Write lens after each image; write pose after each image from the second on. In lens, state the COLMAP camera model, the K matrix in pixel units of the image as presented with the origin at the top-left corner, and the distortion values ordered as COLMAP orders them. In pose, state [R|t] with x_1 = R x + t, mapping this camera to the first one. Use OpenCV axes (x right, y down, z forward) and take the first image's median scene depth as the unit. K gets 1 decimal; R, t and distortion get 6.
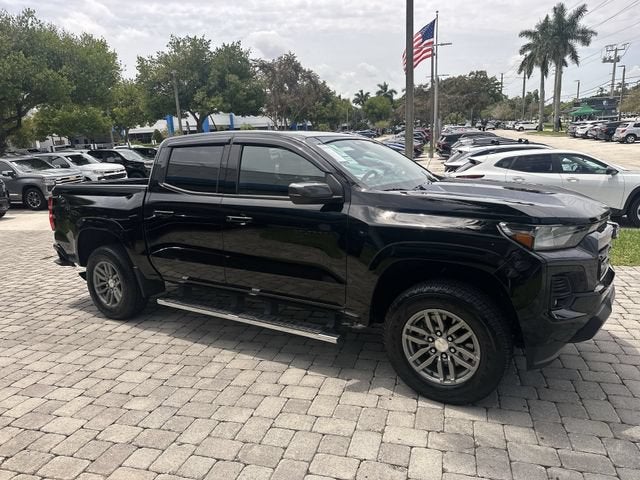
lens RADIAL K [[449.3, 0, 316.6], [0, 449.3, 240.1], [0, 0, 1]] dist [0.041176, -0.054454]
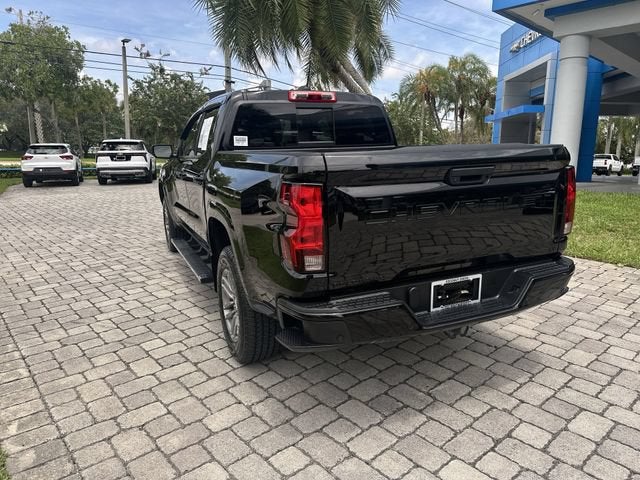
lens RADIAL K [[449.3, 0, 325.8], [0, 449.3, 240.7], [0, 0, 1]] dist [0.041176, -0.054454]
pose [[-0.842034, -0.058768, 0.536214, -0.696516], [0.151382, 0.928356, 0.339467, -0.254552], [-0.517748, 0.367016, -0.772811, 1.720183]]
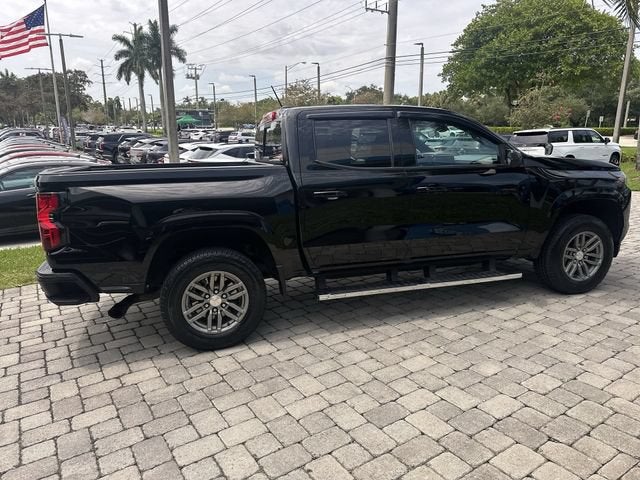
lens RADIAL K [[449.3, 0, 318.4], [0, 449.3, 238.3], [0, 0, 1]] dist [0.041176, -0.054454]
pose [[0.654400, -0.130684, 0.744770, -0.877068], [0.142541, 0.988613, 0.048226, -0.016613], [-0.742592, 0.074601, 0.665577, 0.384699]]
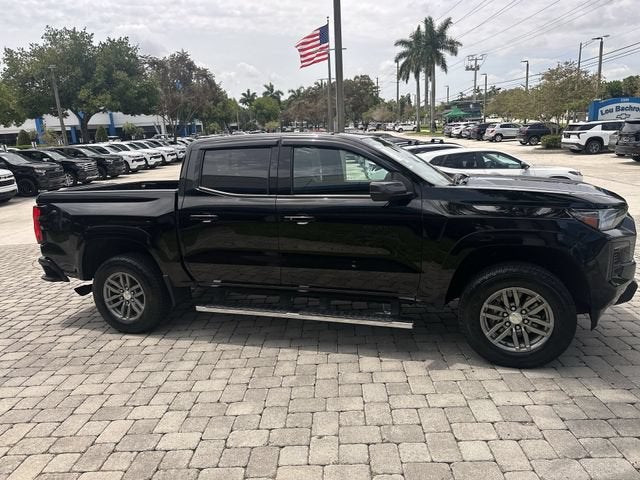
lens RADIAL K [[449.3, 0, 316.8], [0, 449.3, 236.6], [0, 0, 1]] dist [0.041176, -0.054454]
pose [[0.969754, -0.056000, 0.237573, -0.290436], [0.057937, 0.998320, -0.001175, -0.002206], [-0.237108, 0.014904, 0.971369, -0.002541]]
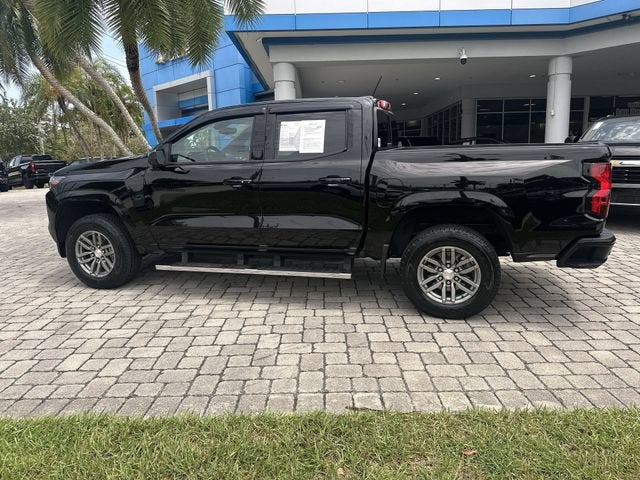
lens RADIAL K [[449.3, 0, 320.9], [0, 449.3, 236.2], [0, 0, 1]] dist [0.041176, -0.054454]
pose [[-0.959375, 0.118873, -0.255869, 0.158637], [0.011422, 0.922527, 0.385764, -0.339543], [0.281903, 0.367170, -0.886407, 1.934264]]
